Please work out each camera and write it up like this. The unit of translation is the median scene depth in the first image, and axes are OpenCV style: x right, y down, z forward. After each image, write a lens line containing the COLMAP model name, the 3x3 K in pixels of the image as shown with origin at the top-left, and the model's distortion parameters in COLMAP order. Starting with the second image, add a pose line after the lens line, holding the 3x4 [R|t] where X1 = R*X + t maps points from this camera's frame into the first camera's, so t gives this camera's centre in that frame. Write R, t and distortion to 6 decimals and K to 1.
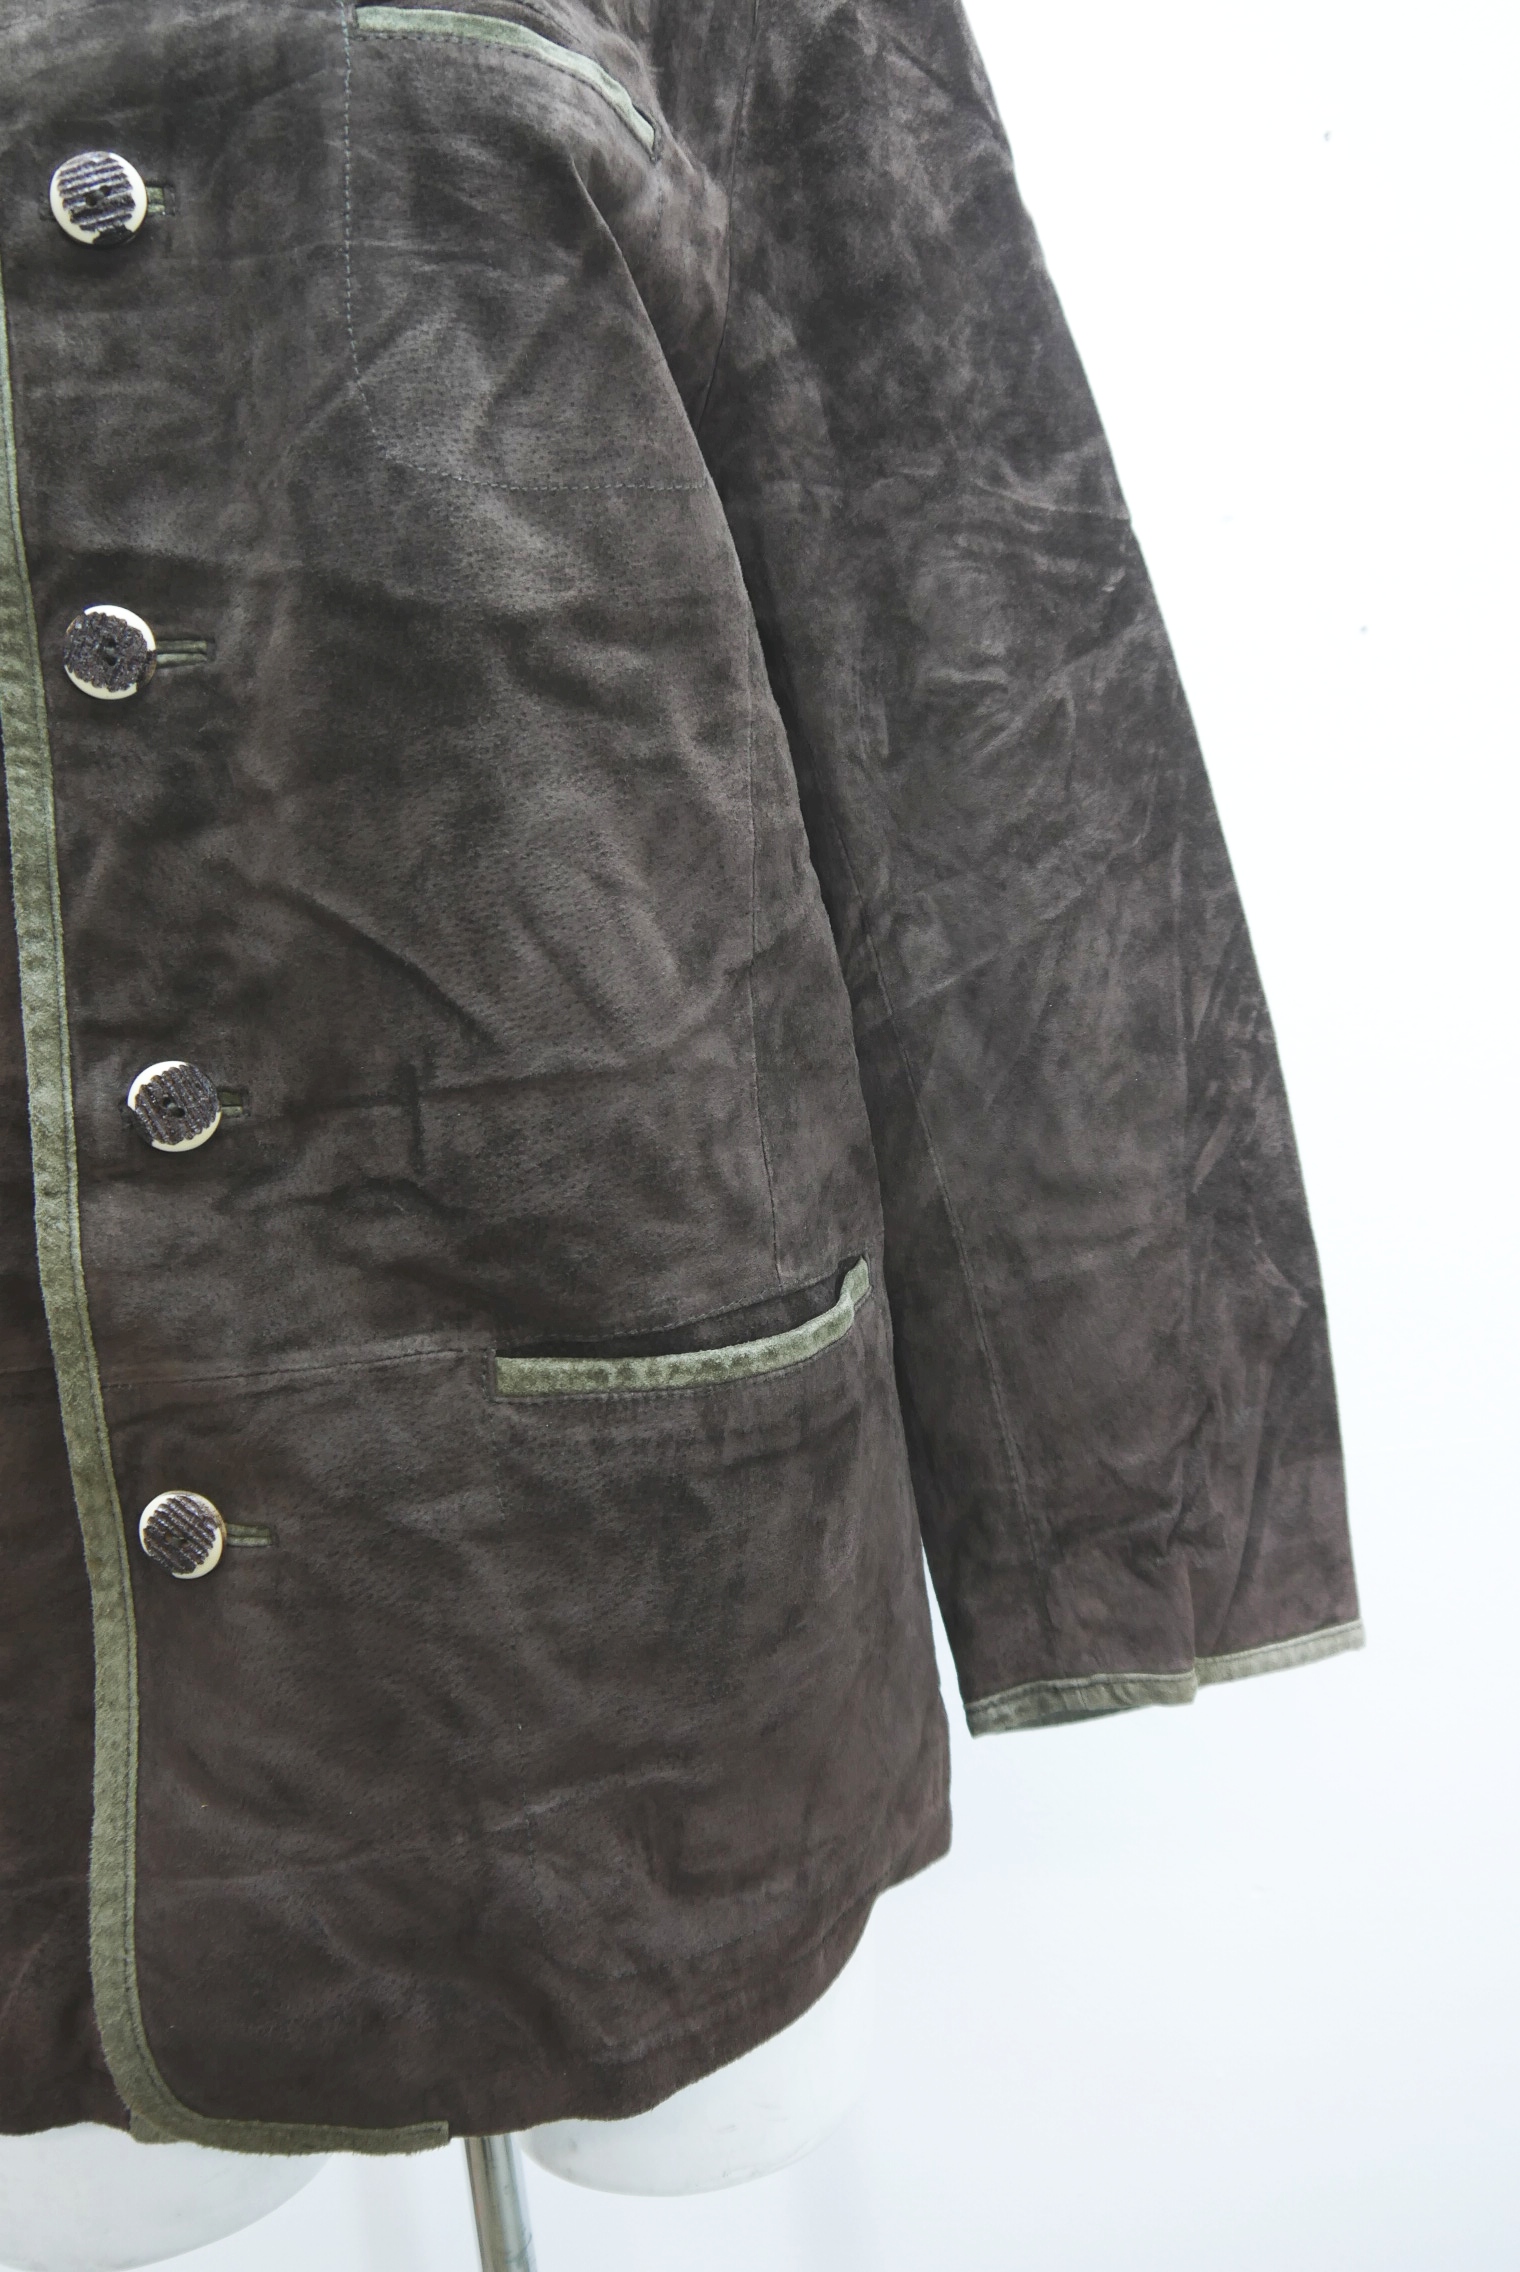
lens RADIAL K [[1886.1, 0, 760.0], [0, 1886.1, 1136.0], [0, 0, 1]] dist [-0.049551, 0.018921]
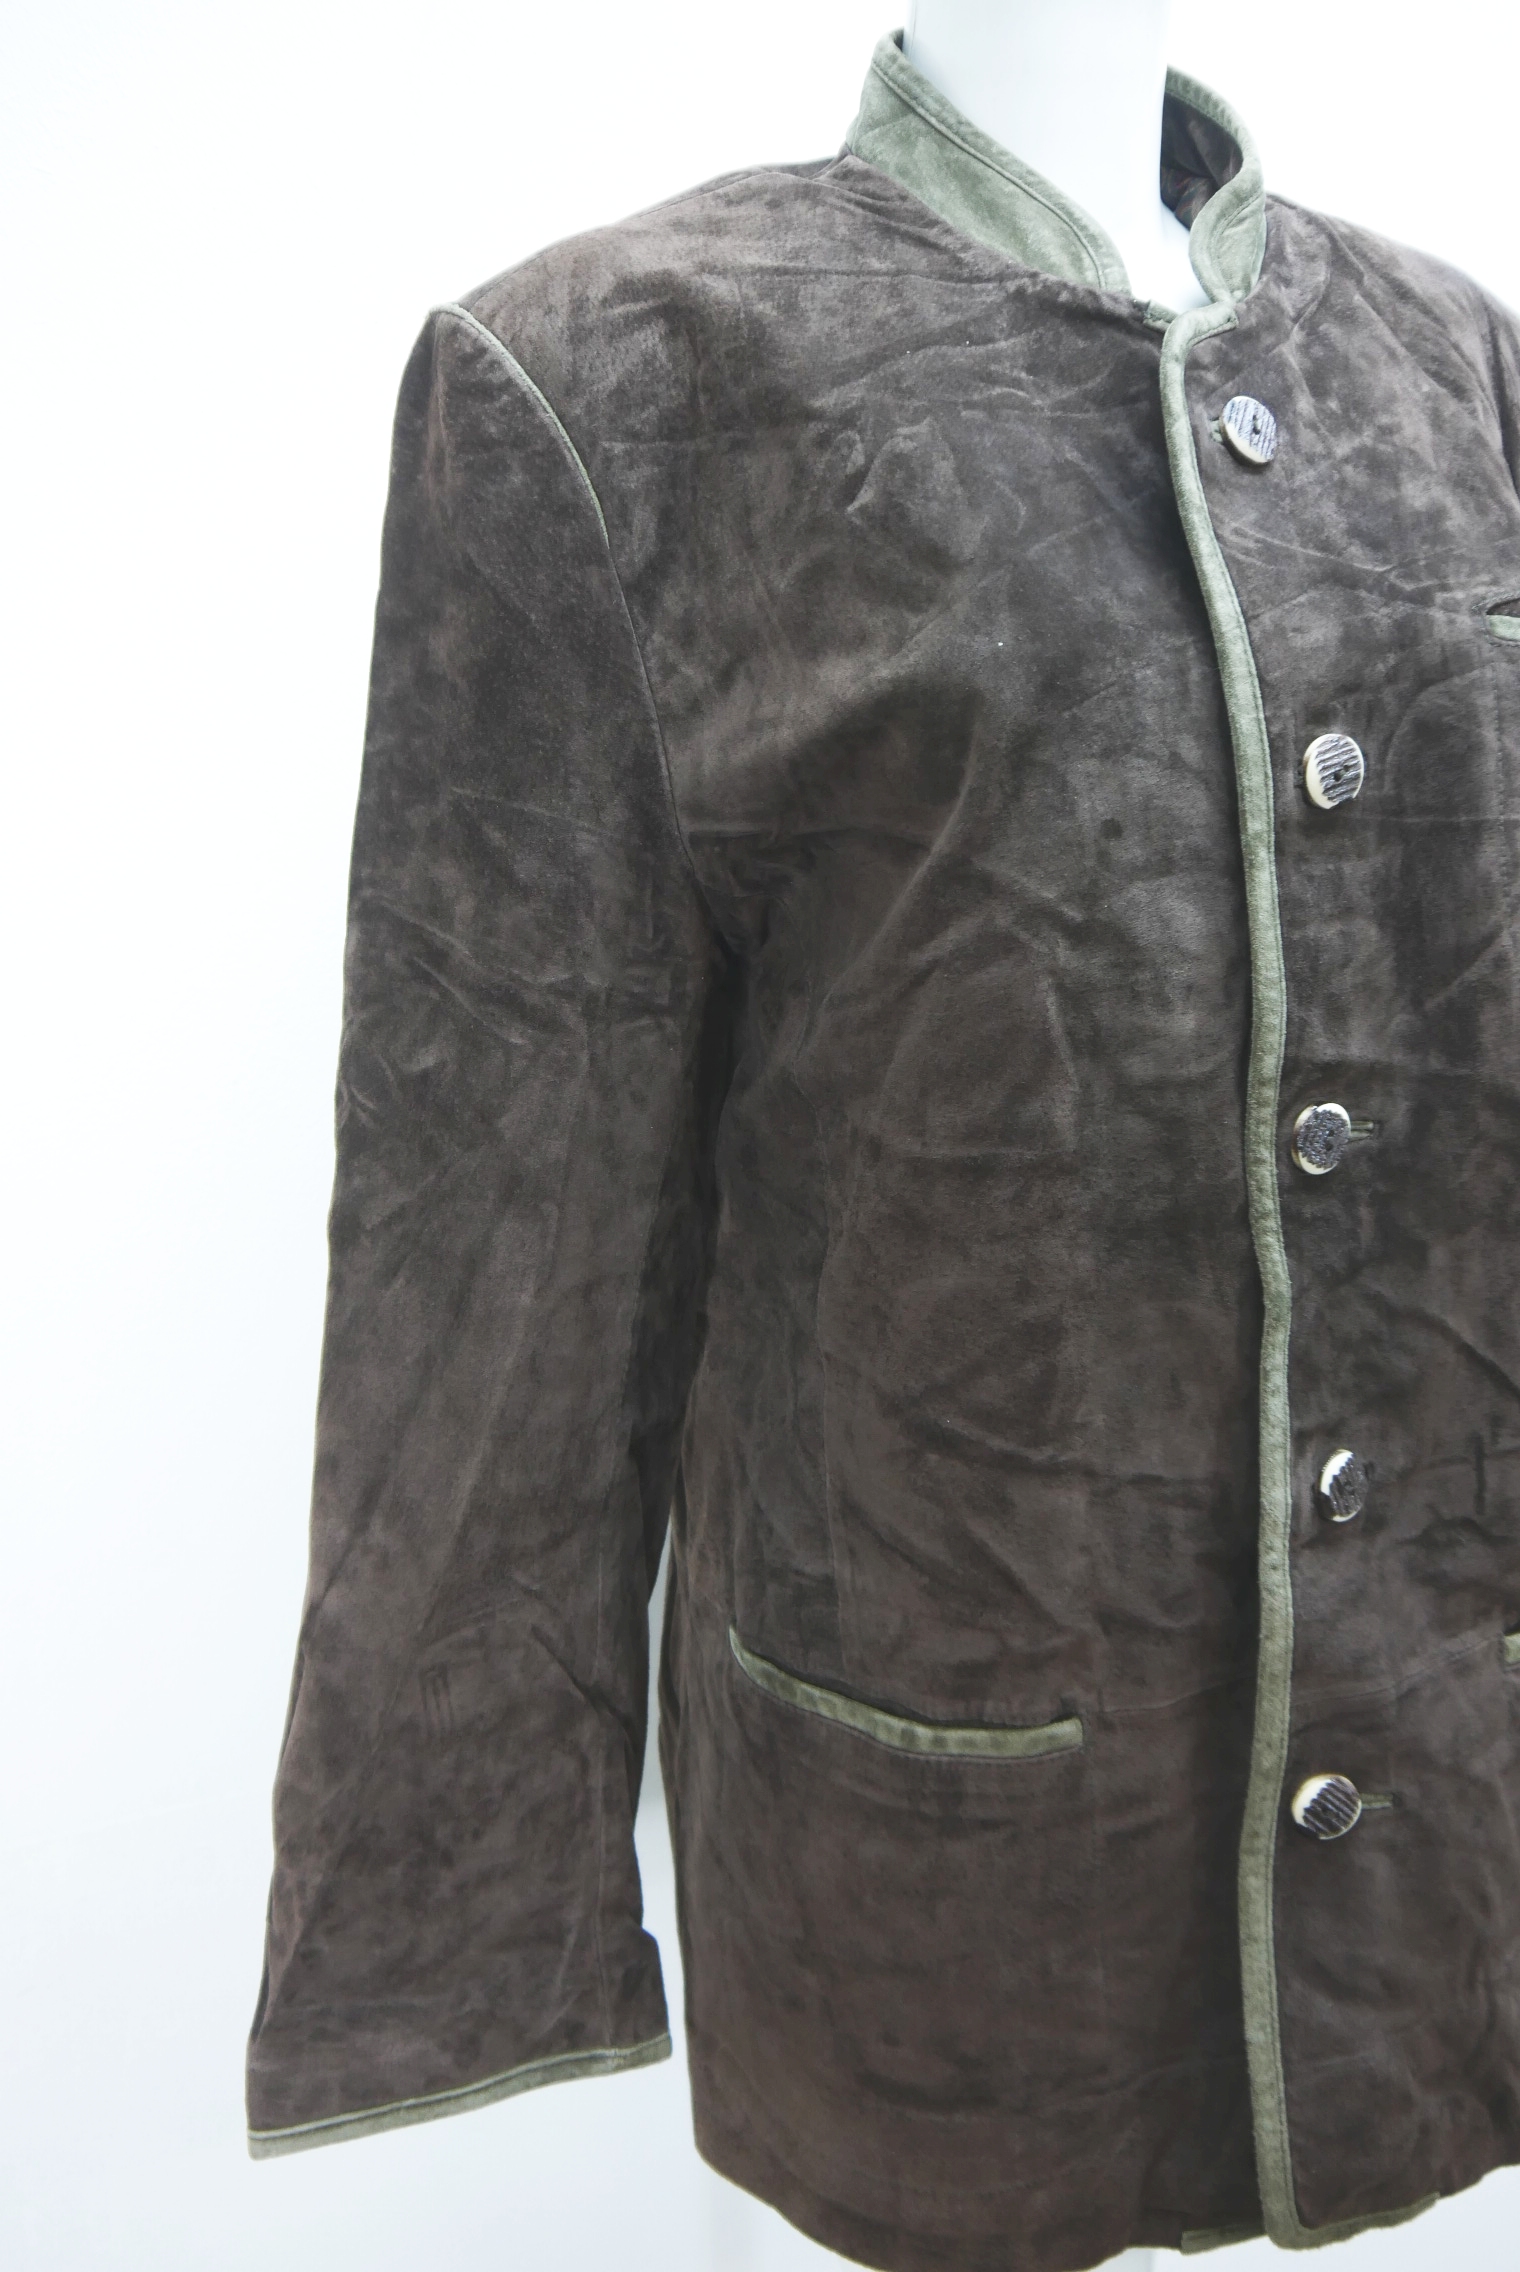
lens RADIAL K [[1886.1, 0, 760.0], [0, 1886.1, 1136.0], [0, 0, 1]] dist [-0.049551, 0.018921]
pose [[0.951156, -0.027334, 0.307499, -1.068488], [0.004856, 0.997274, 0.073629, -0.347162], [-0.308673, -0.068539, 0.948695, -0.069853]]
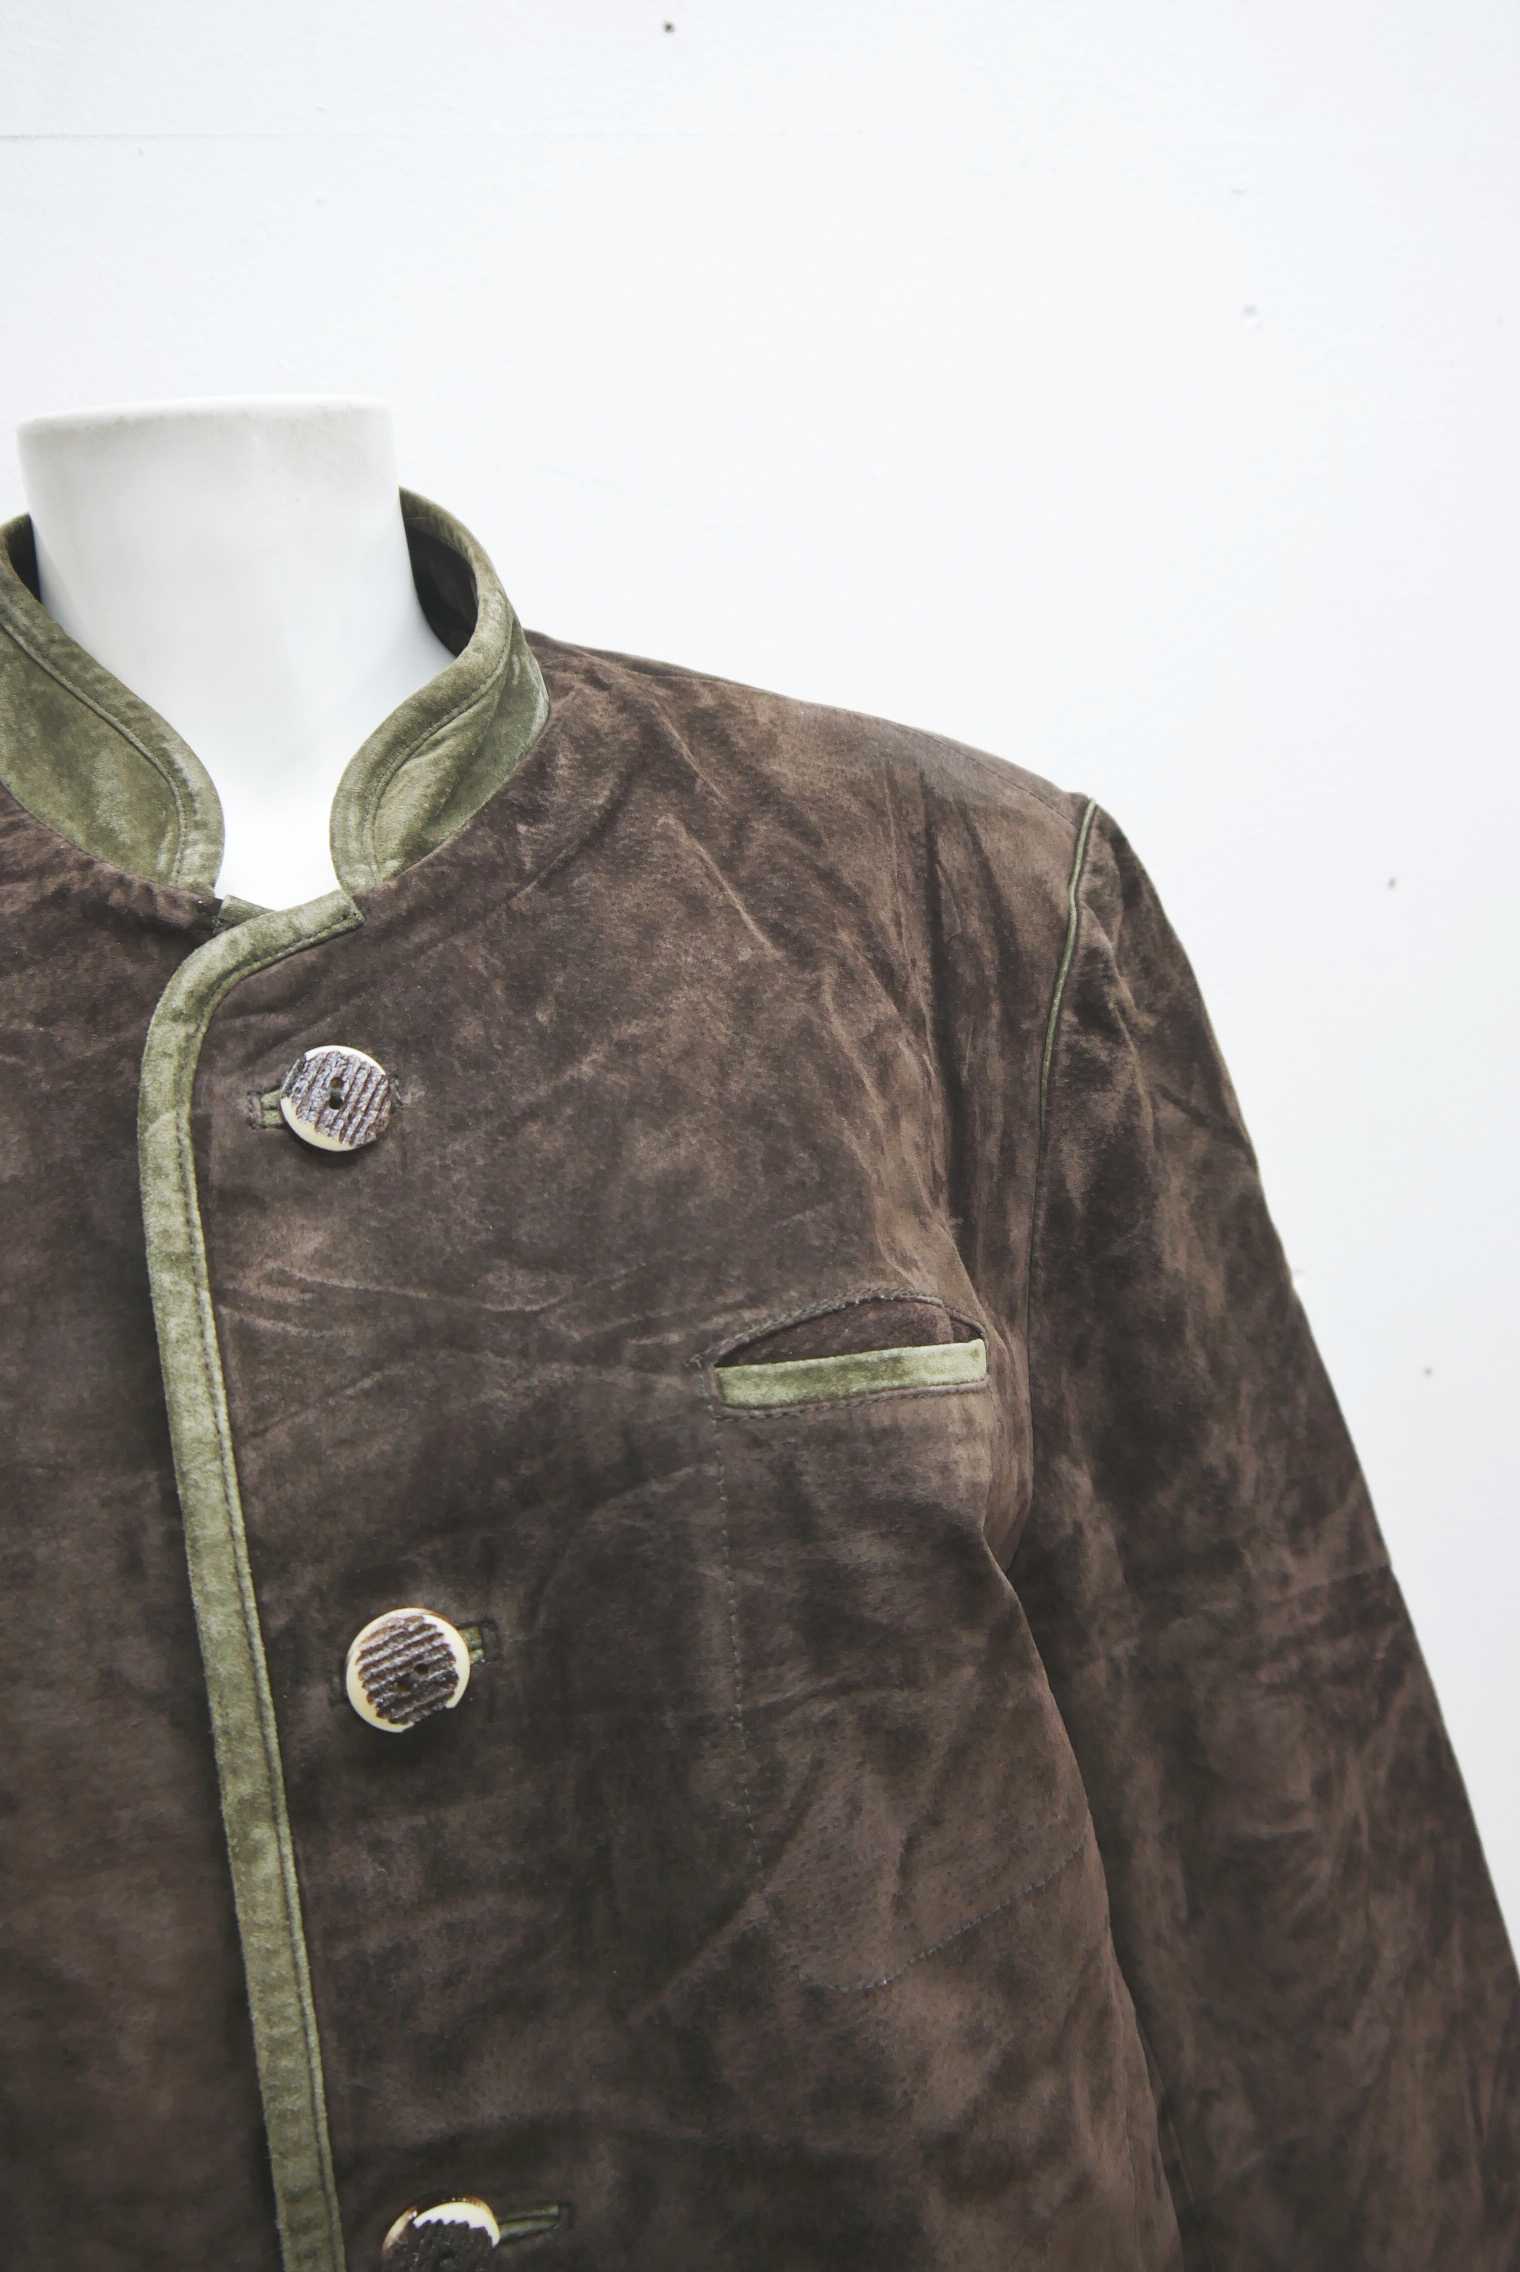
lens RADIAL K [[1886.1, 0, 760.0], [0, 1886.1, 1136.0], [0, 0, 1]] dist [-0.049551, 0.018921]
pose [[0.982123, -0.033381, 0.185258, -0.338824], [0.042228, 0.998138, -0.044012, -0.660796], [-0.183444, 0.051048, 0.981704, 0.210741]]
